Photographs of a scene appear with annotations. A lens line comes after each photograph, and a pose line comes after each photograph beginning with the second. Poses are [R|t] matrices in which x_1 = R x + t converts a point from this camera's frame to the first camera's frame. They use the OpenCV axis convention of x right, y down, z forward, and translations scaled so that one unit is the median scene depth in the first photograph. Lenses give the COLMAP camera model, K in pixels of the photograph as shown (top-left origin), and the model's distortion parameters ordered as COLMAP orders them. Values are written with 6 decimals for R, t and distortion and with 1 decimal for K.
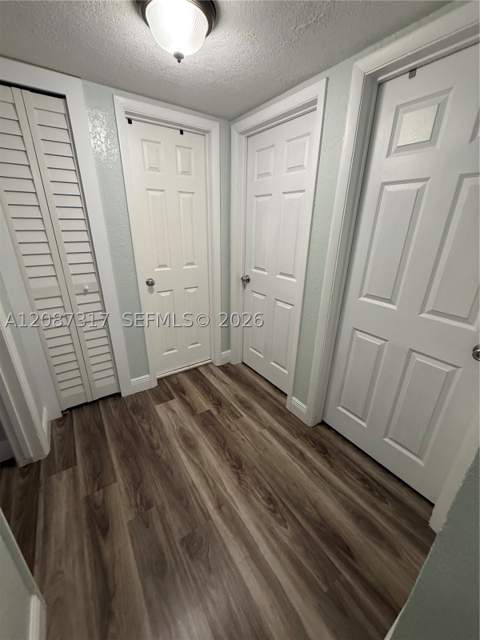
lens RADIAL K [[252.3, 0, 238.8], [0, 252.3, 320.3], [0, 0, 1]] dist [-0.000348, 0.000145]
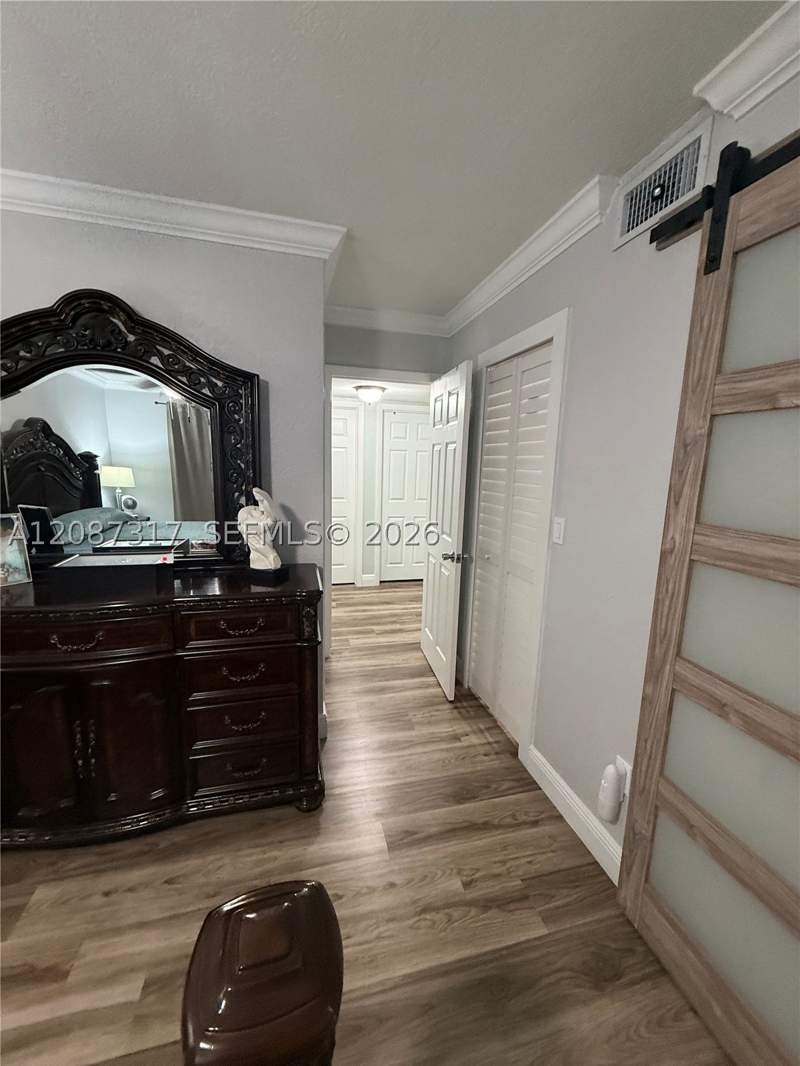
lens RADIAL K [[420.2, 0, 398.1], [0, 420.2, 533.4], [0, 0, 1]] dist [-0.000348, 0.000145]
pose [[0.343884, -0.167089, 0.924026, -2.378064], [0.316247, 0.947163, 0.053579, 0.003432], [-0.884156, 0.273796, 0.378556, -0.237971]]
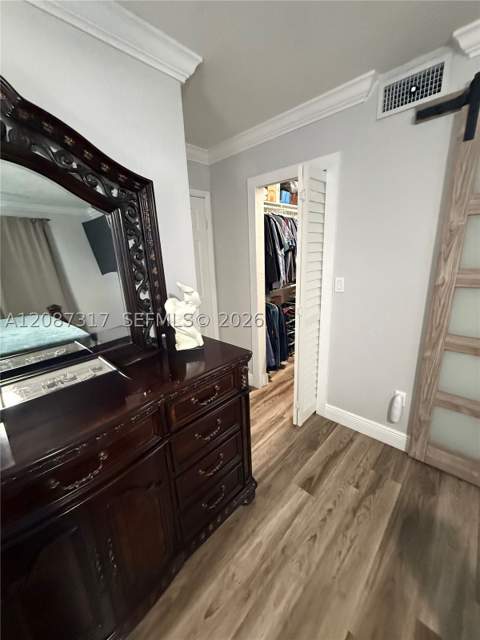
lens RADIAL K [[252.3, 0, 238.8], [0, 252.3, 320.3], [0, 0, 1]] dist [-0.000348, 0.000145]
pose [[-0.210051, -0.263437, 0.941530, -2.272811], [0.386623, 0.862138, 0.327478, -0.231389], [-0.897998, 0.432804, -0.079242, 0.376986]]
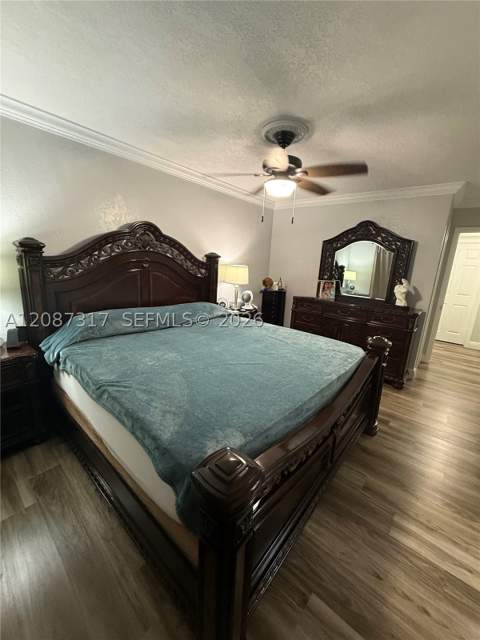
lens RADIAL K [[252.3, 0, 238.8], [0, 252.3, 320.3], [0, 0, 1]] dist [-0.000348, 0.000145]
pose [[0.964031, -0.030063, 0.264083, -3.207854], [0.062925, 0.991151, -0.116877, 0.288177], [-0.258232, 0.129291, 0.957392, -1.006208]]
